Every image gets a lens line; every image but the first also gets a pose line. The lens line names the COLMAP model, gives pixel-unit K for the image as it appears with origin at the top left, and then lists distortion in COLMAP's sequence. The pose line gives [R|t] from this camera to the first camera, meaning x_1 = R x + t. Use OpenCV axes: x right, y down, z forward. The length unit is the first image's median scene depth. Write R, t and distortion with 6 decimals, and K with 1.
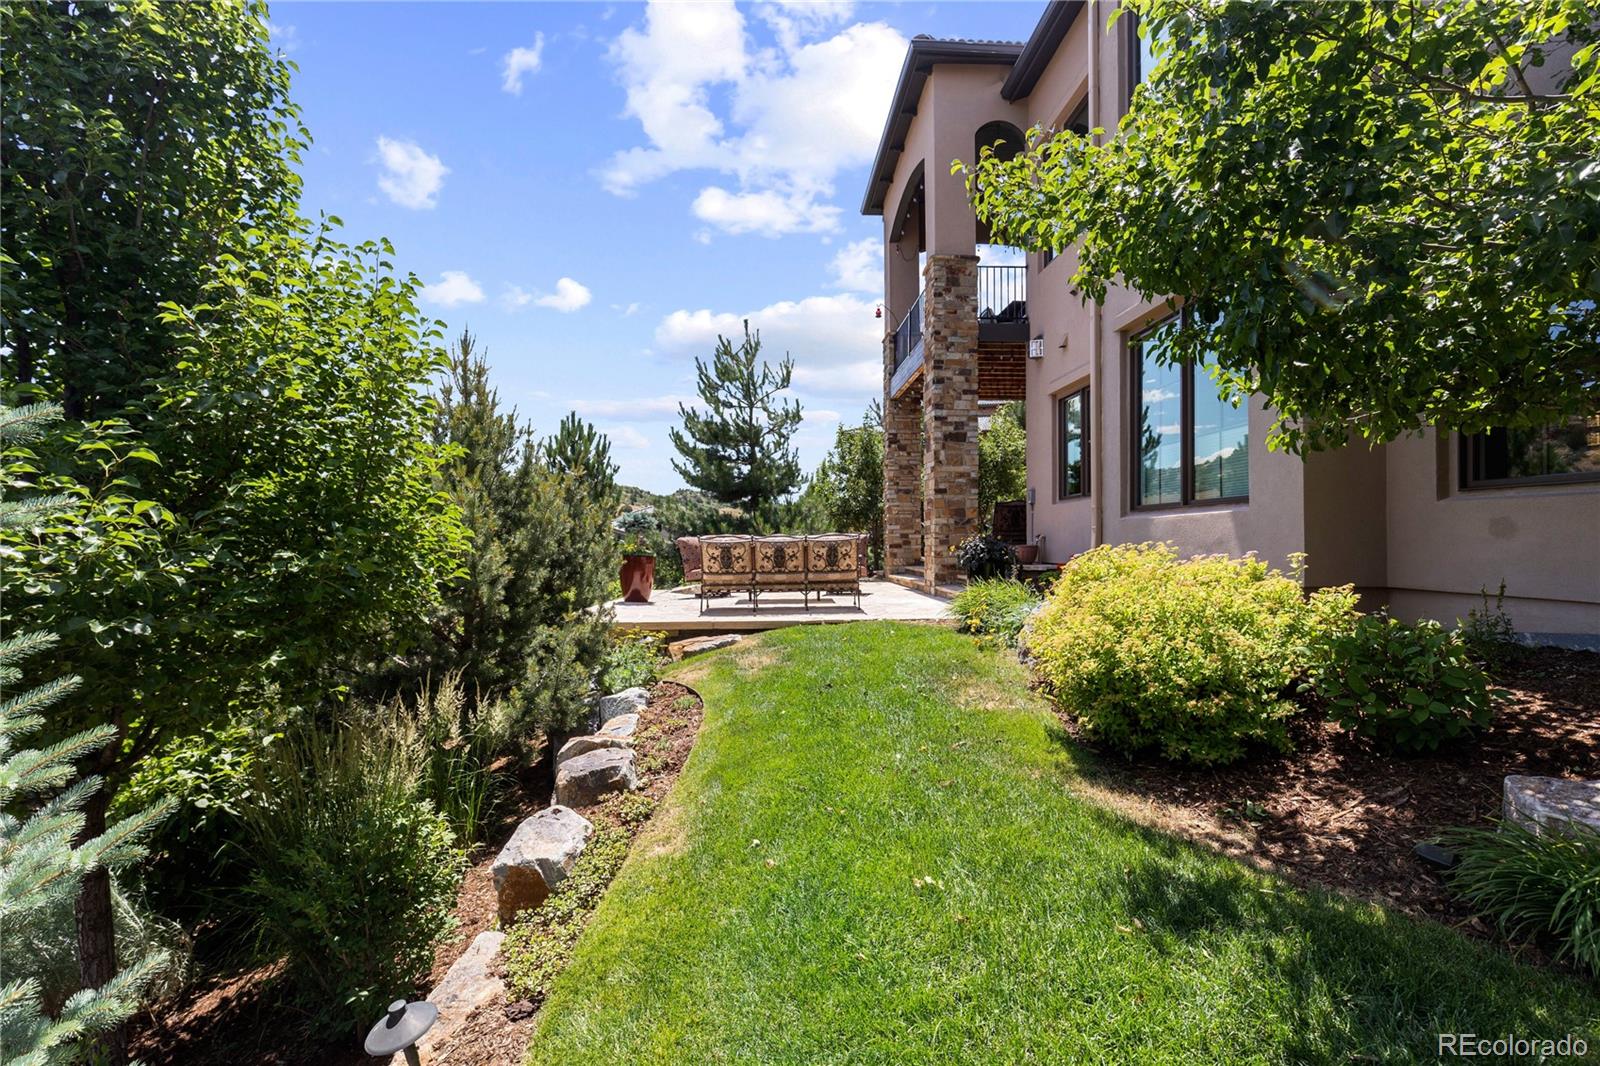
lens RADIAL K [[765.4, 0, 801.7], [0, 765.4, 533.3], [0, 0, 1]] dist [-0.001436, 0.000227]
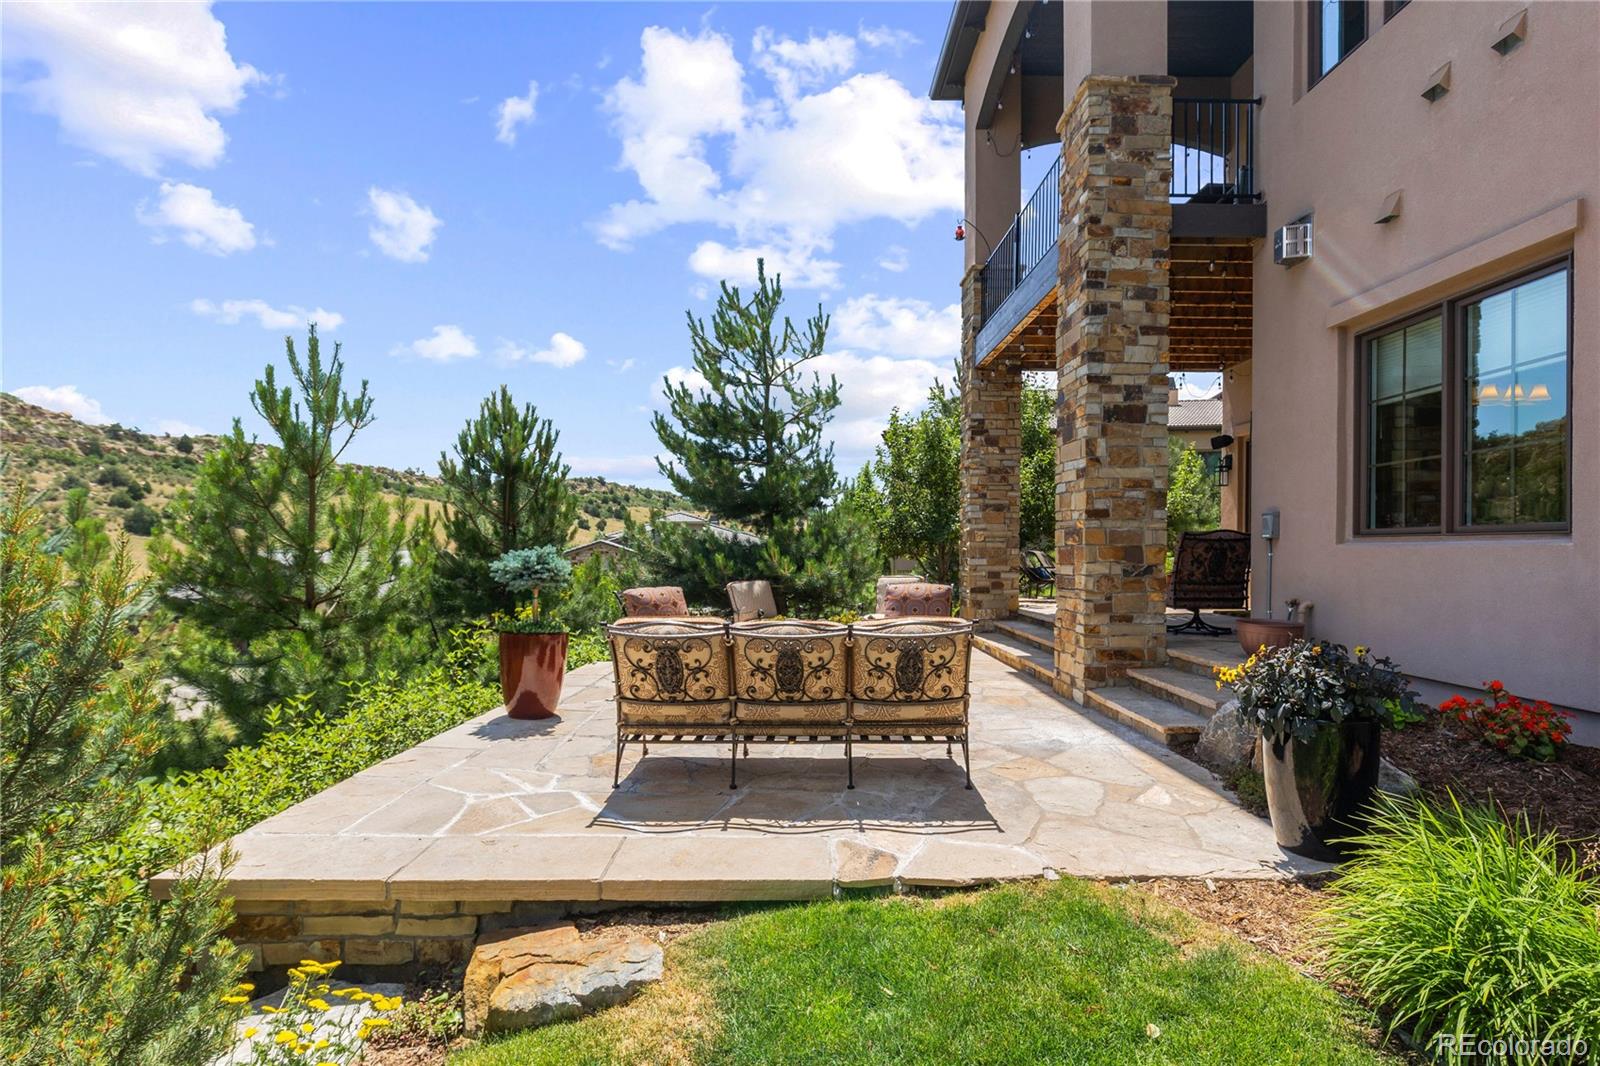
lens RADIAL K [[765.4, 0, 802.9], [0, 765.4, 531.3], [0, 0, 1]] dist [-0.001436, 0.000227]
pose [[0.999015, 0.009231, -0.043394, -0.001668], [-0.009636, 0.999912, -0.009133, -0.024851], [0.043306, 0.009542, 0.999016, 0.313677]]
